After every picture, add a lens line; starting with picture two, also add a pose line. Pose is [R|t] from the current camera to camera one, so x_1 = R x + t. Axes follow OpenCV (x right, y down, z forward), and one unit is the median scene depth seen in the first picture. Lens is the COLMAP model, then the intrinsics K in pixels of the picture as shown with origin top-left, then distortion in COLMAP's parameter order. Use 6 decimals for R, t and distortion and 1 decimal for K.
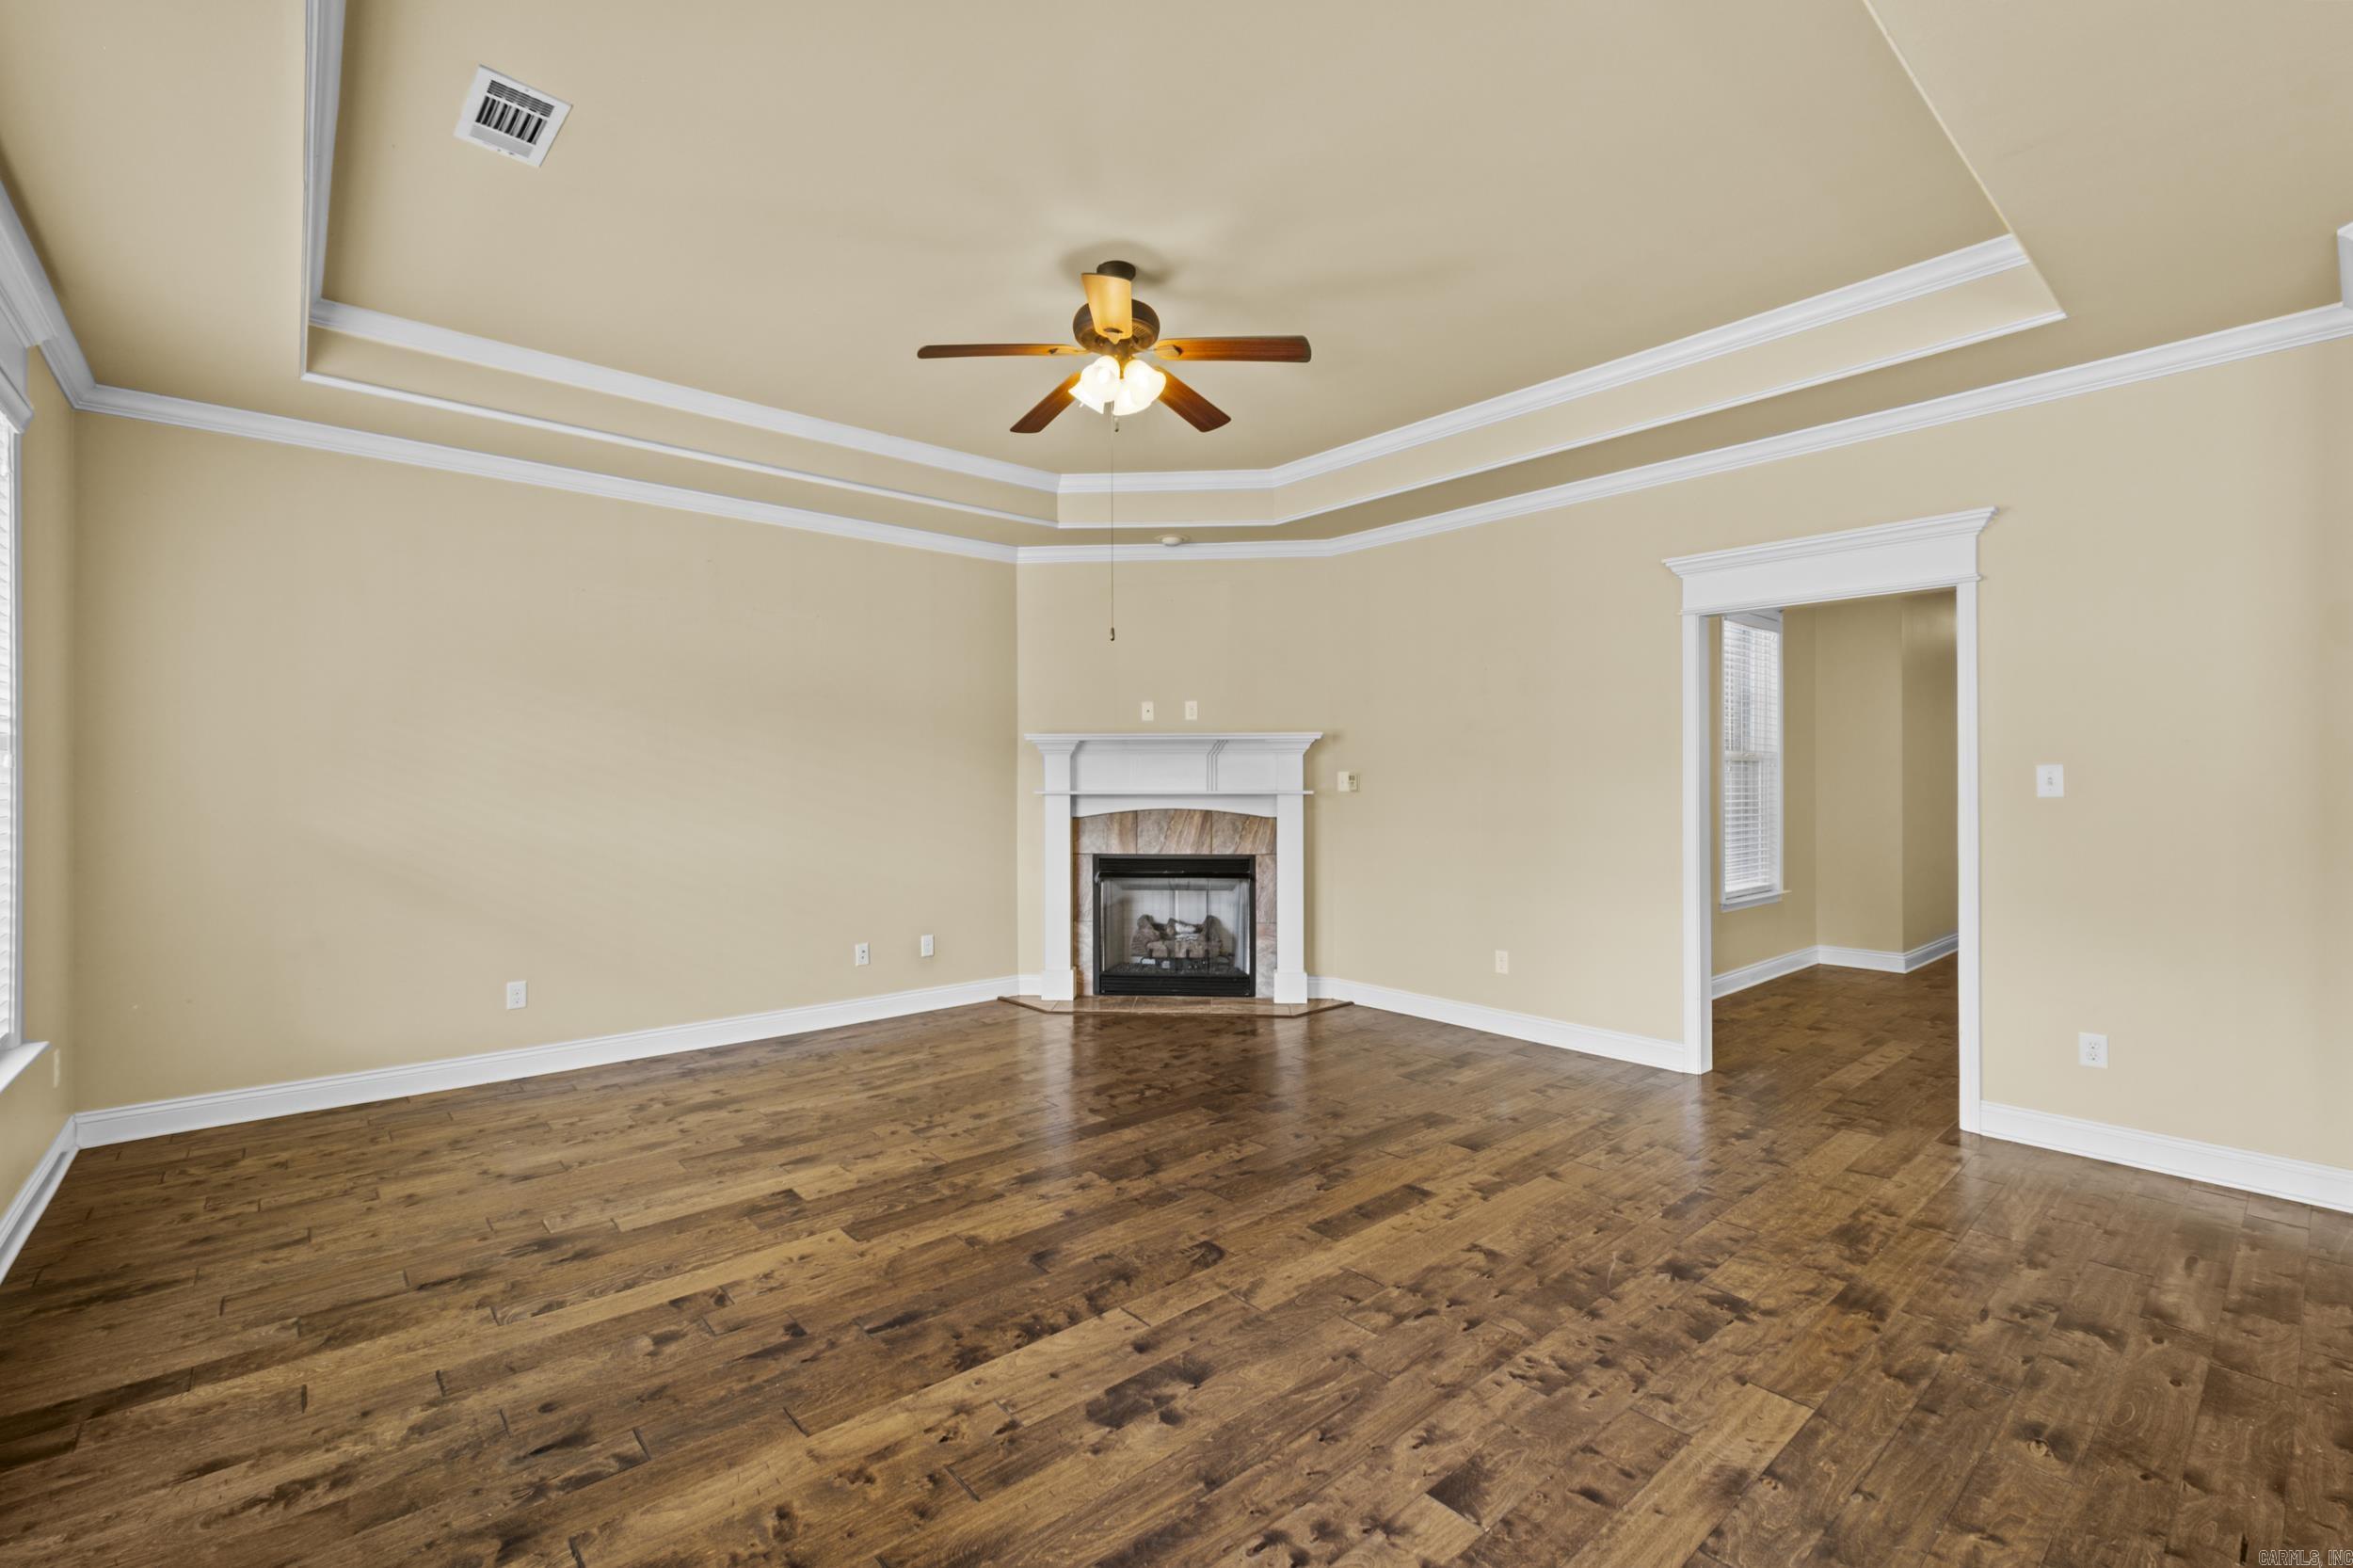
lens RADIAL K [[1022.8, 0, 1159.1], [0, 1022.8, 768.6], [0, 0, 1]] dist [0.010094, -0.000936]
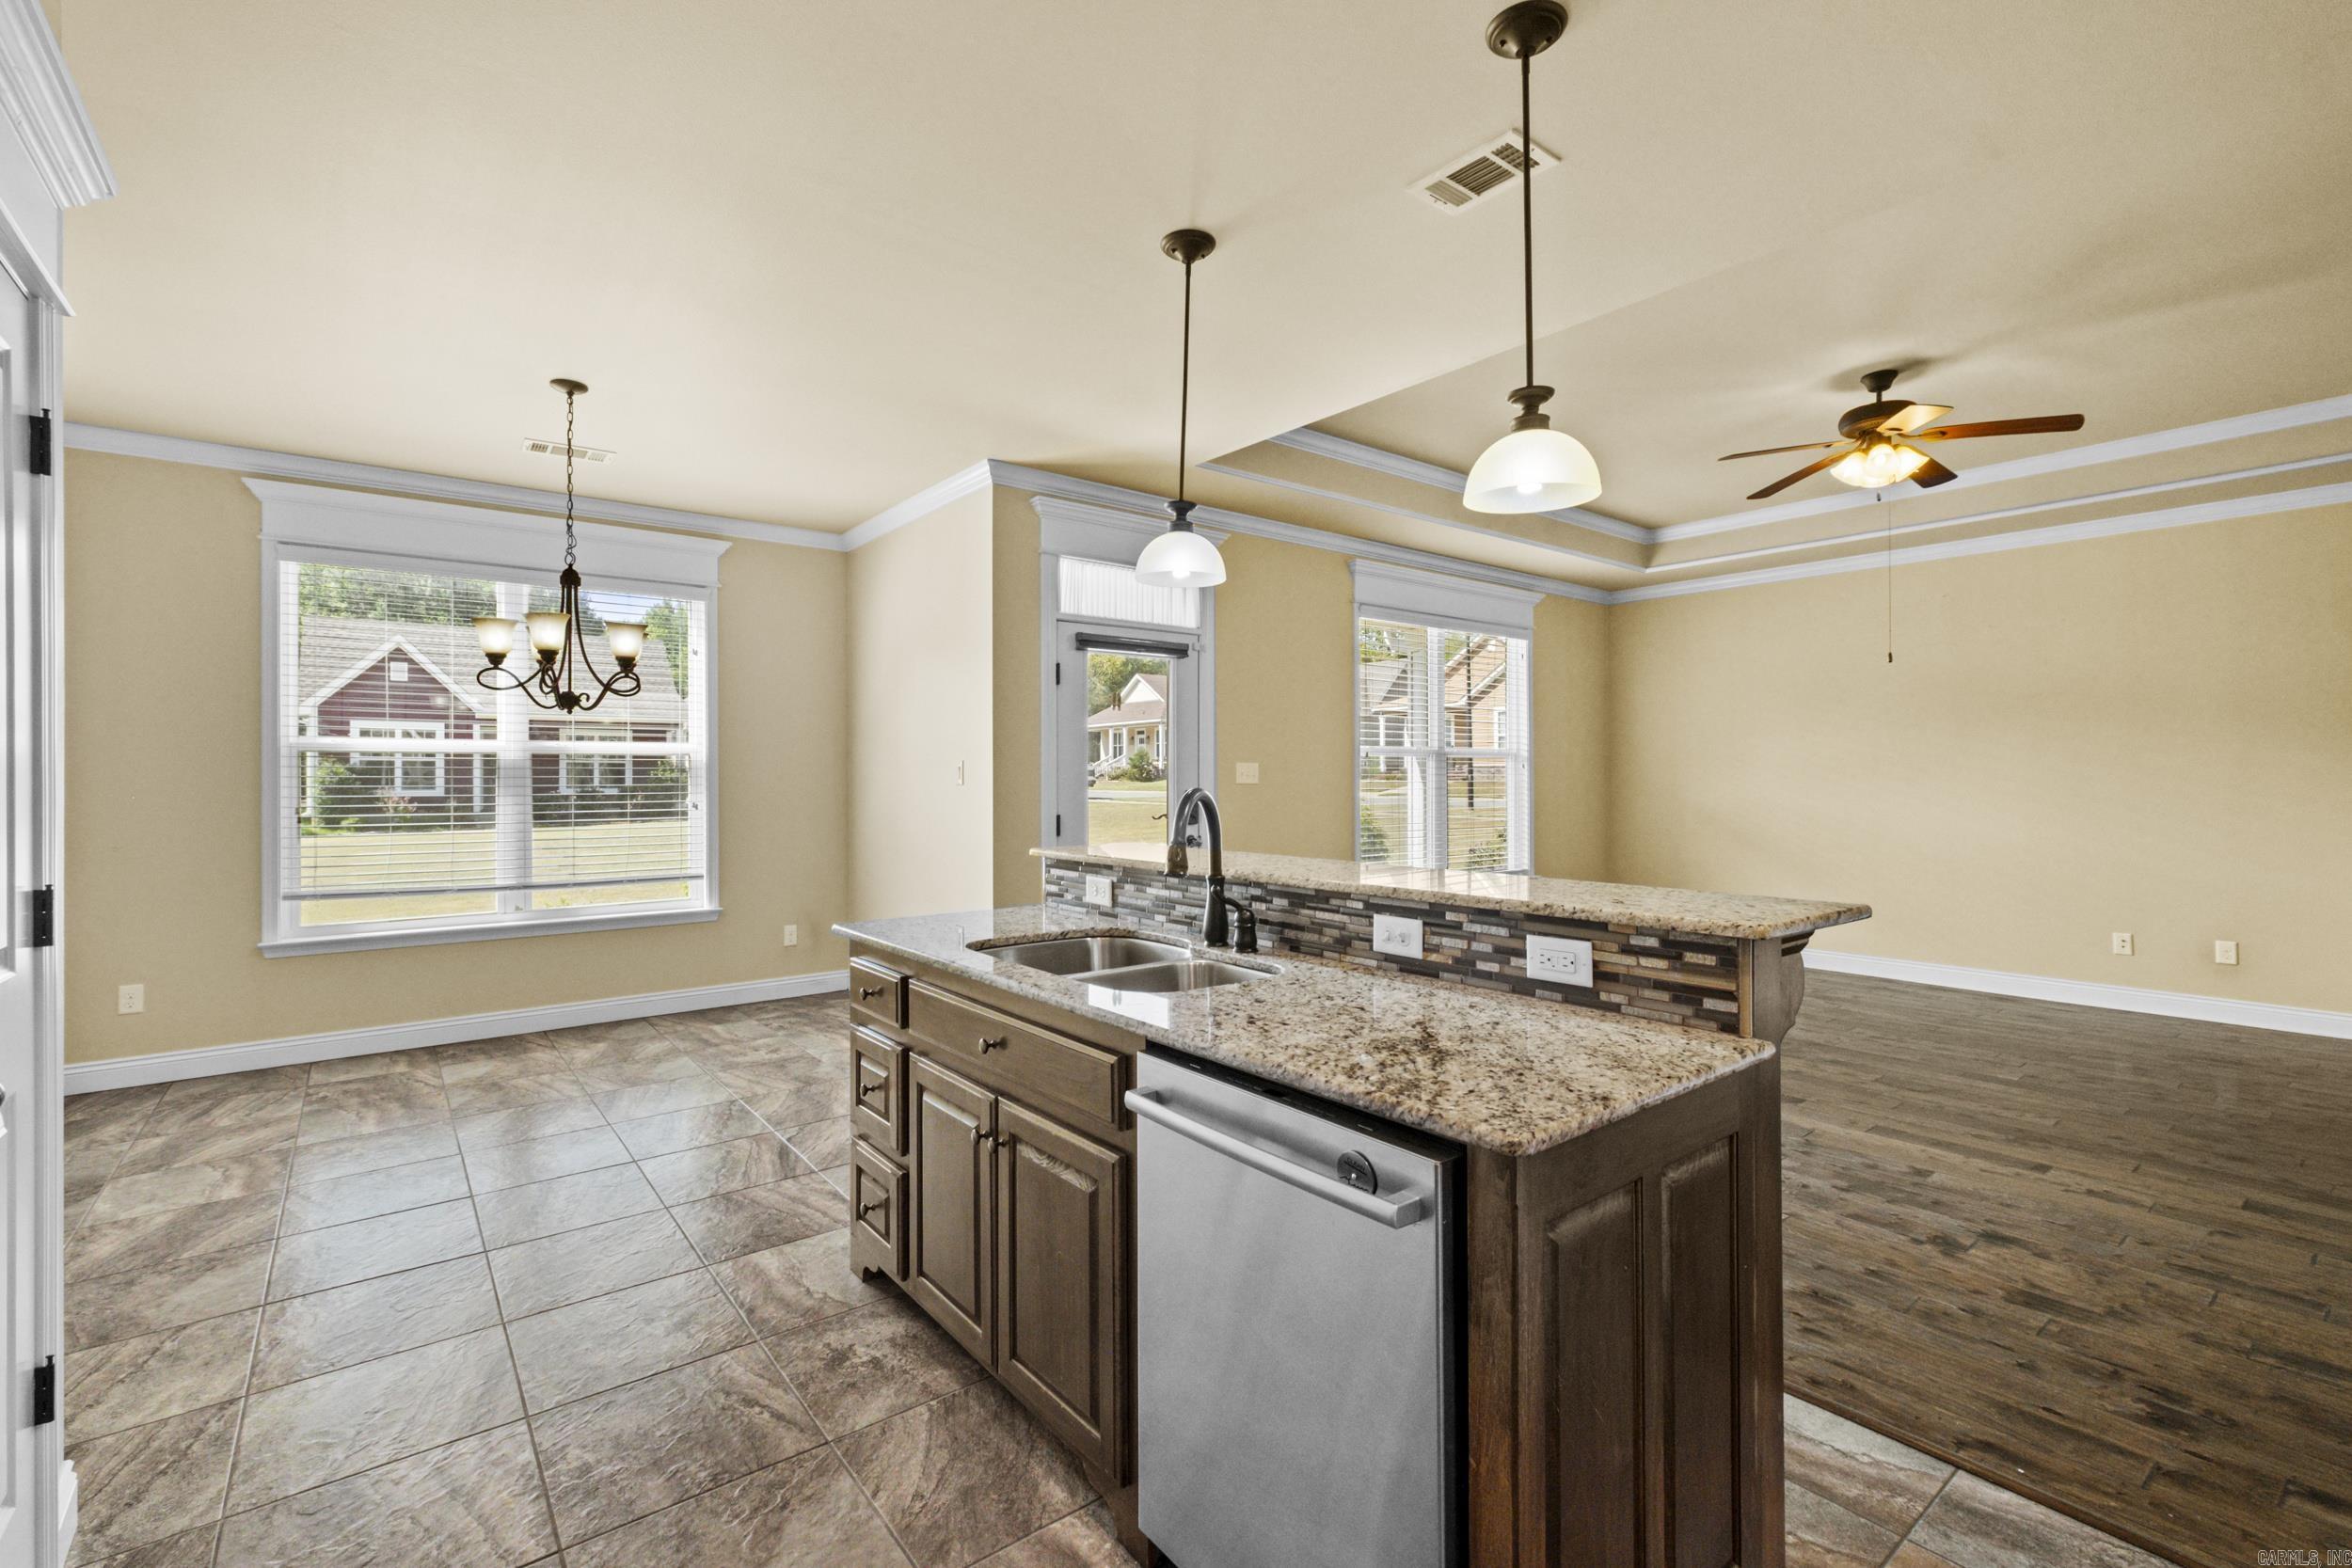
lens RADIAL K [[1022.3, 0, 1159.5], [0, 1022.3, 774.6], [0, 0, 1]] dist [0.010094, -0.000936]
pose [[-0.054170, 0.000401, -0.998532, 0.747183], [0.015004, 0.999887, -0.000412, 0.000305], [0.998419, -0.015005, -0.054170, 0.095365]]
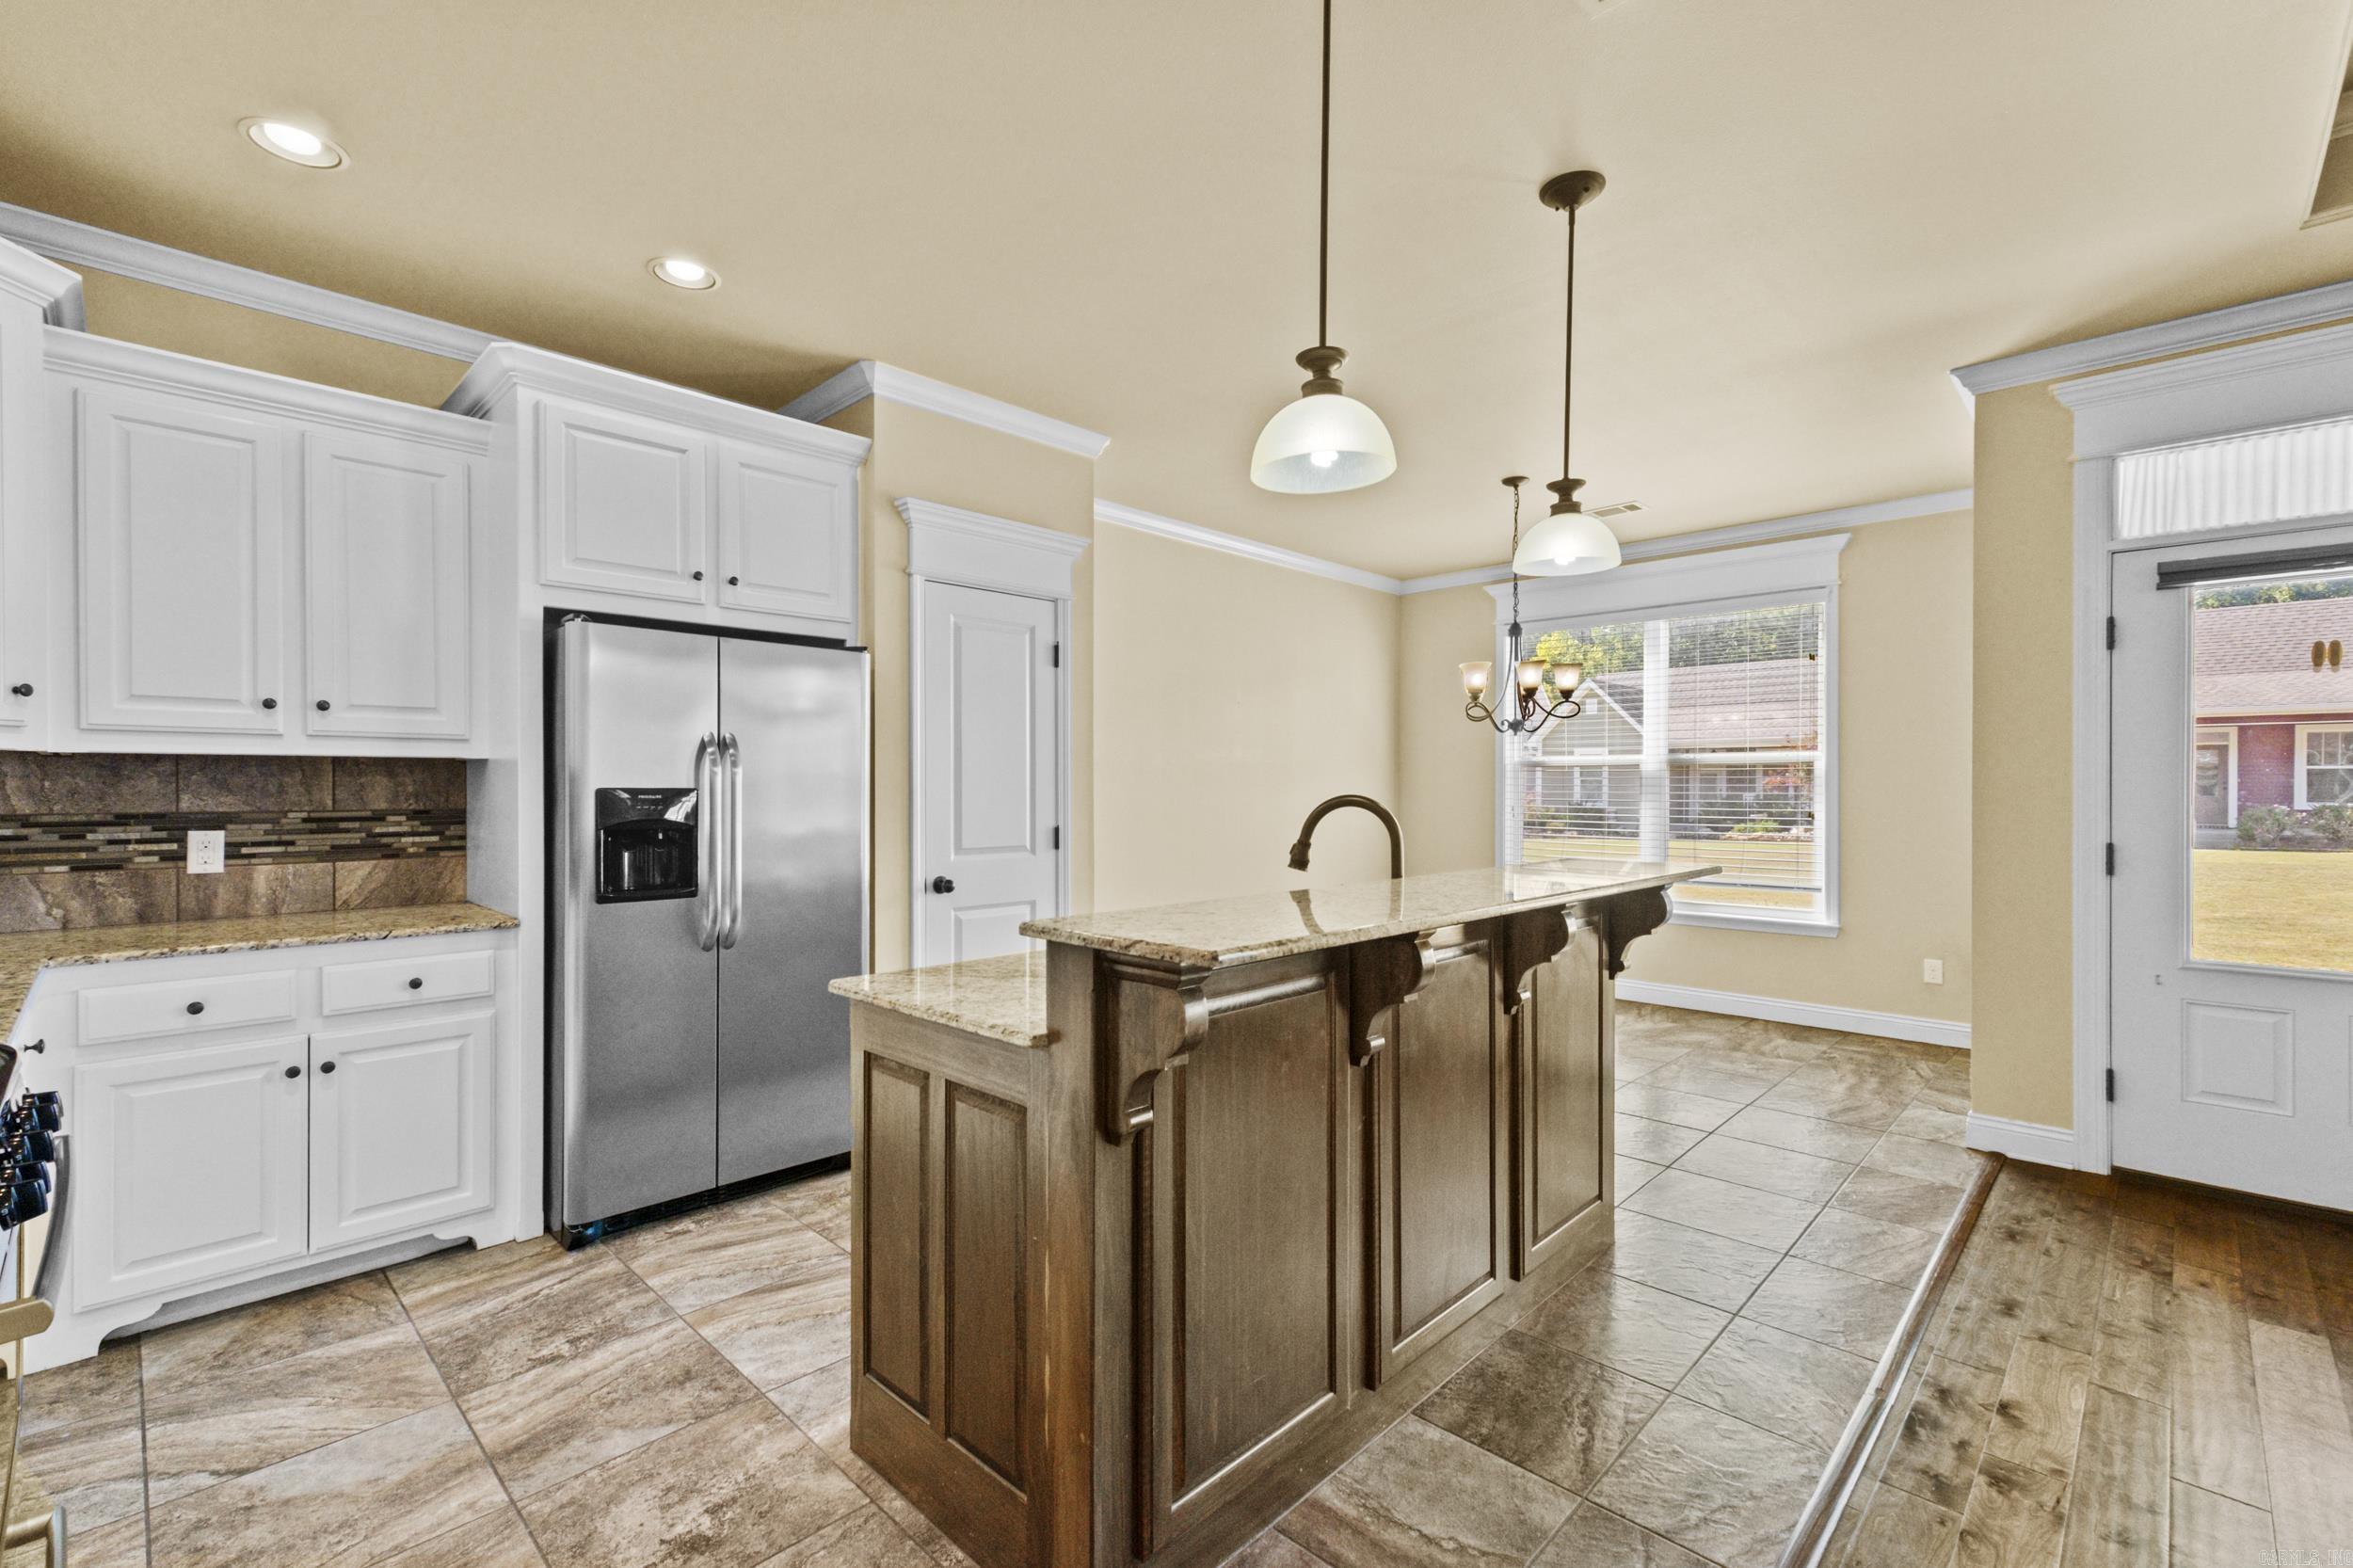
lens RADIAL K [[1022.8, 0, 1156.2], [0, 1022.8, 789.8], [0, 0, 1]] dist [0.010094, -0.000936]
pose [[-0.996758, 0.000252, -0.080457, 0.479358], [0.000975, 0.999959, -0.008952, 0.006737], [0.080452, -0.009001, -0.996718, 0.495015]]
